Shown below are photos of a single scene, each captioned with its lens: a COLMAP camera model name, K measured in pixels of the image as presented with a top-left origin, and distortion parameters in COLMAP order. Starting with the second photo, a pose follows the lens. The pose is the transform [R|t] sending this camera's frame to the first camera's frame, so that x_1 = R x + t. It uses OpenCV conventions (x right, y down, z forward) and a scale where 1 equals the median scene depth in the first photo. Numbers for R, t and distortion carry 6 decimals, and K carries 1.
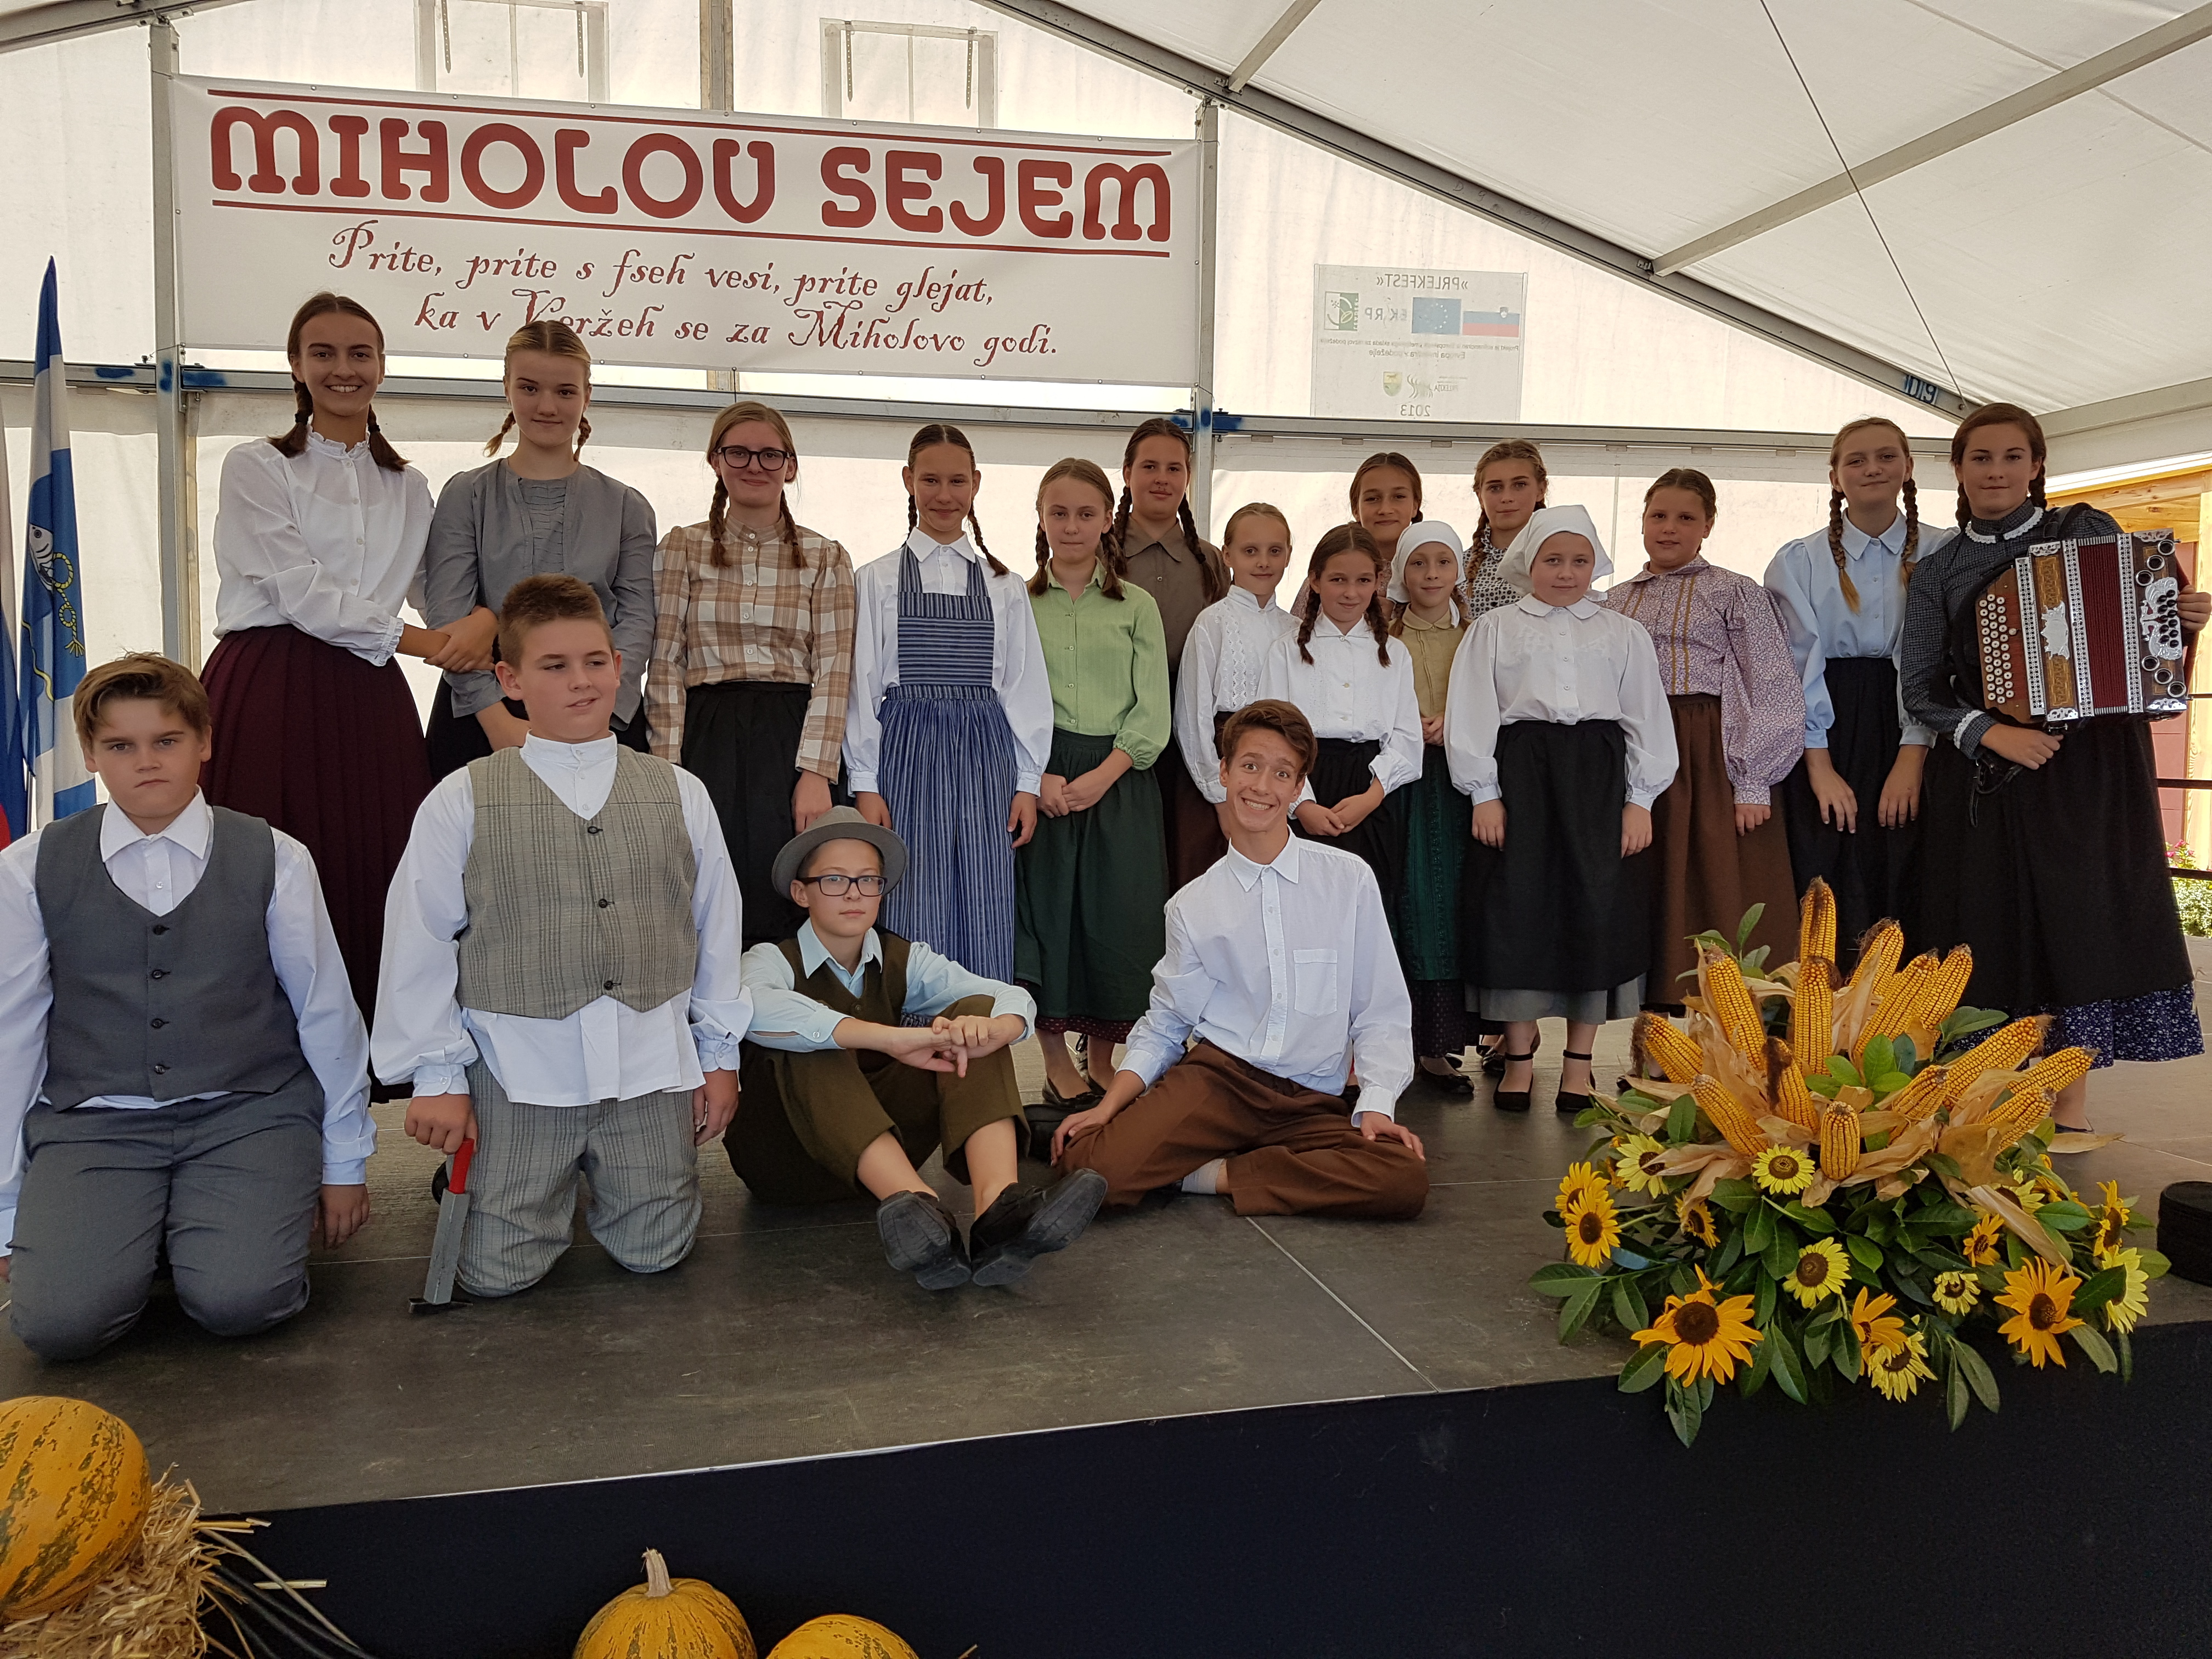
lens RADIAL K [[1770.0, 0, 1138.3], [0, 1770.0, 839.4], [0, 0, 1]] dist [0.130433, -0.191598]
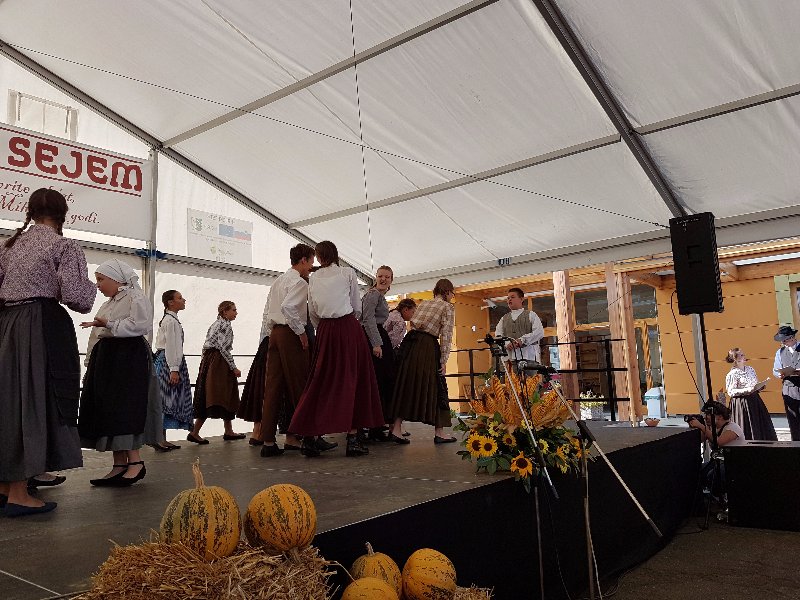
lens RADIAL K [[640.2, 0, 396.3], [0, 640.2, 301.1], [0, 0, 1]] dist [0.130433, -0.191598]
pose [[0.790116, 0.058219, 0.610186, -0.287032], [0.072410, 0.979643, -0.187232, 0.058563], [-0.608666, 0.192118, 0.769816, -0.005715]]
